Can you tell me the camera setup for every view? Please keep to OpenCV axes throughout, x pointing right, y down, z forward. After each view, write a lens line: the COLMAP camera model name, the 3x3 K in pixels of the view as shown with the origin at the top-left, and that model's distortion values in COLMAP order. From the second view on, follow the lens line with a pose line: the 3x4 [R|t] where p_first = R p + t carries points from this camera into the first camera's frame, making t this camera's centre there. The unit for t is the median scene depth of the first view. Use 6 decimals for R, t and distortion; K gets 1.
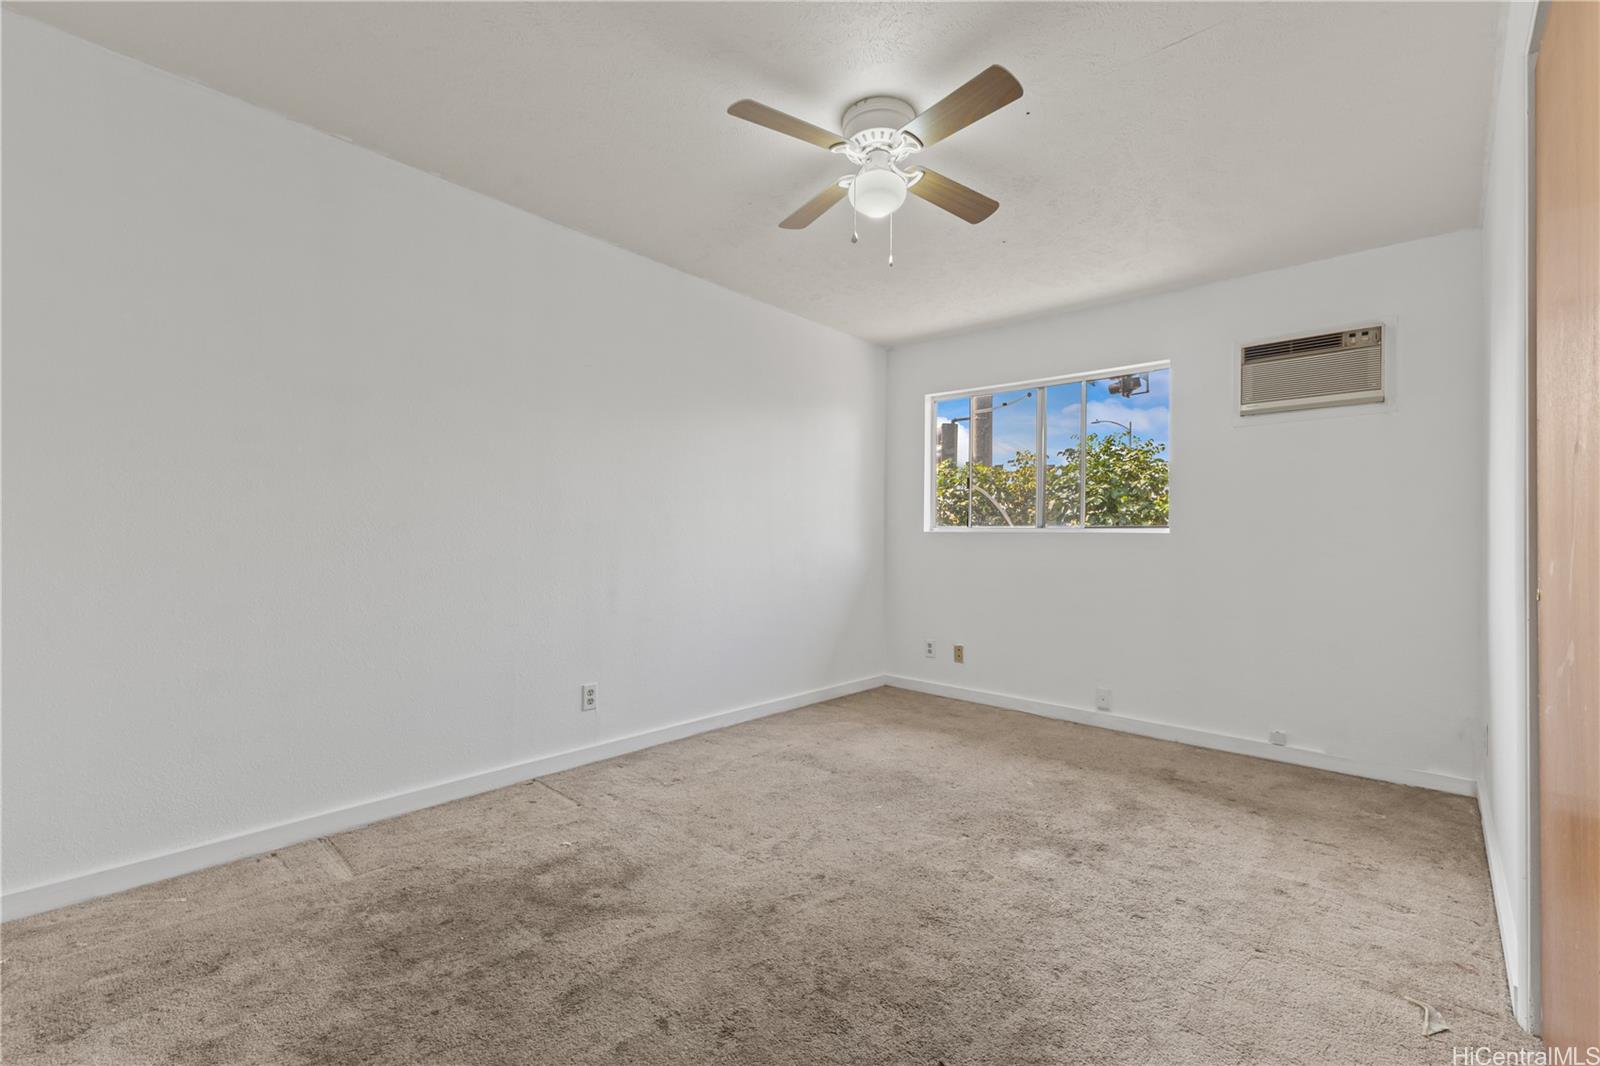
lens RADIAL K [[690.3, 0, 809.4], [0, 690.3, 539.0], [0, 0, 1]] dist [0.006450, 0.000274]
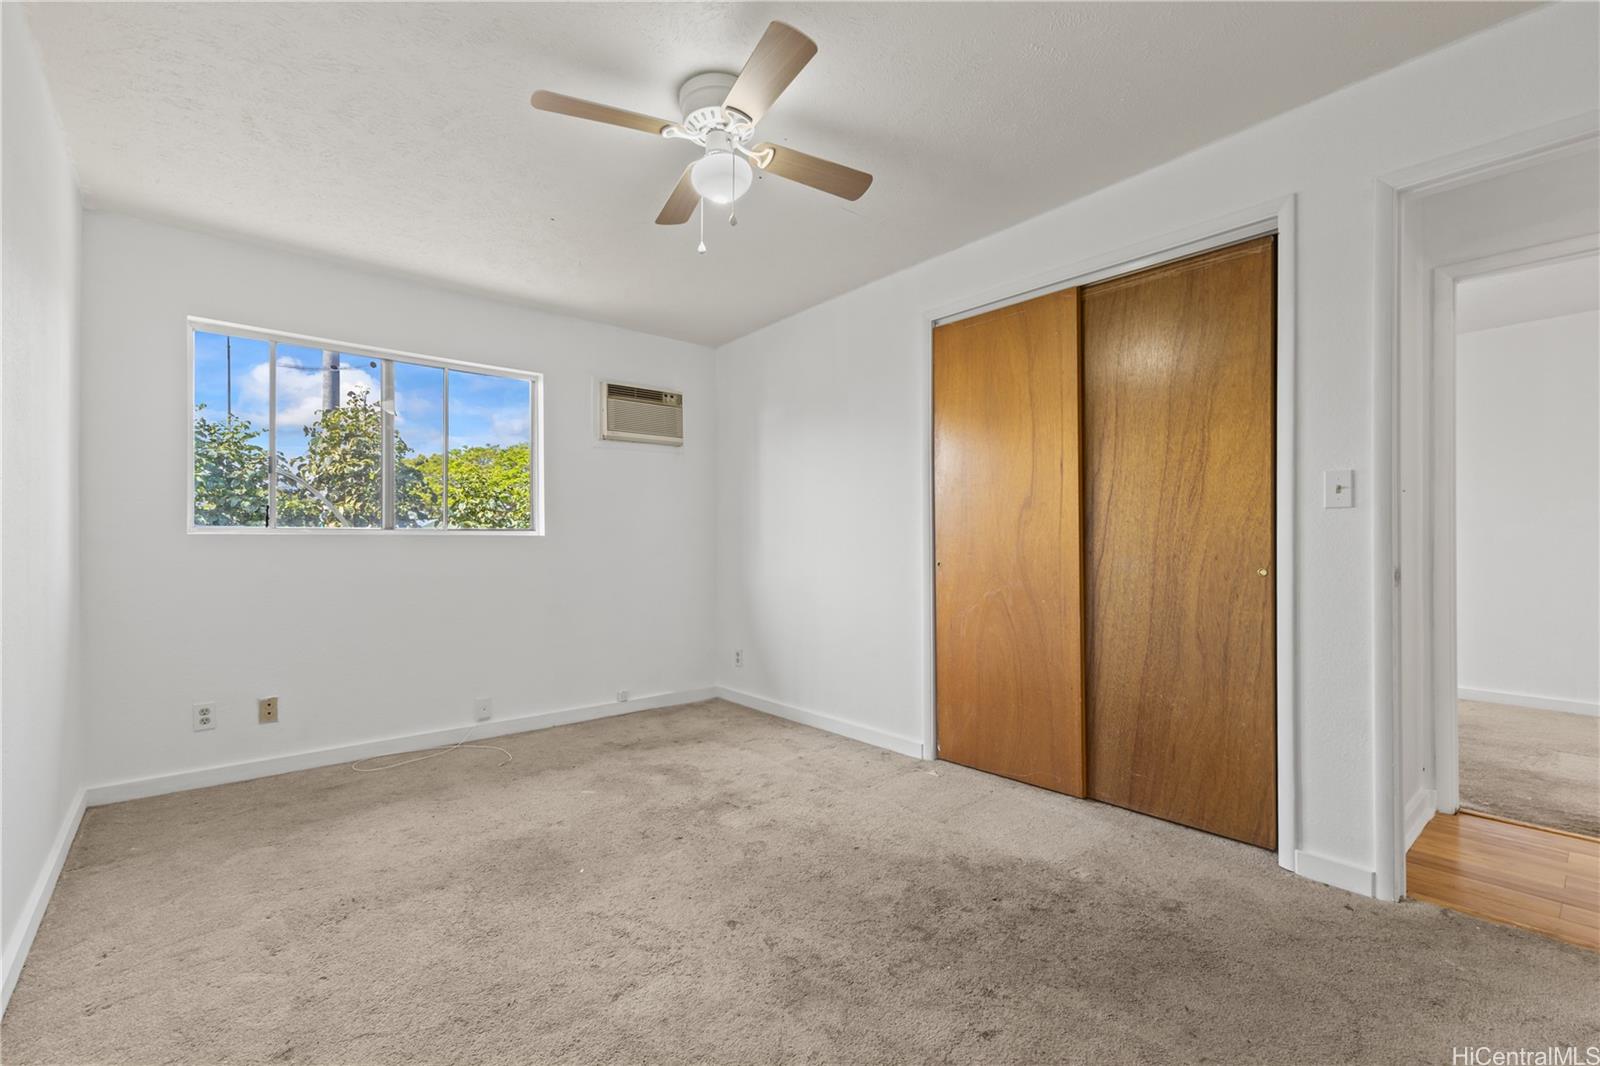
lens RADIAL K [[690.3, 0, 809.4], [0, 690.3, 539.0], [0, 0, 1]] dist [0.006450, 0.000274]
pose [[0.123552, -0.008744, 0.992300, -0.650083], [0.008276, 0.999935, 0.007781, -0.010739], [-0.992304, 0.007251, 0.123616, 0.598849]]
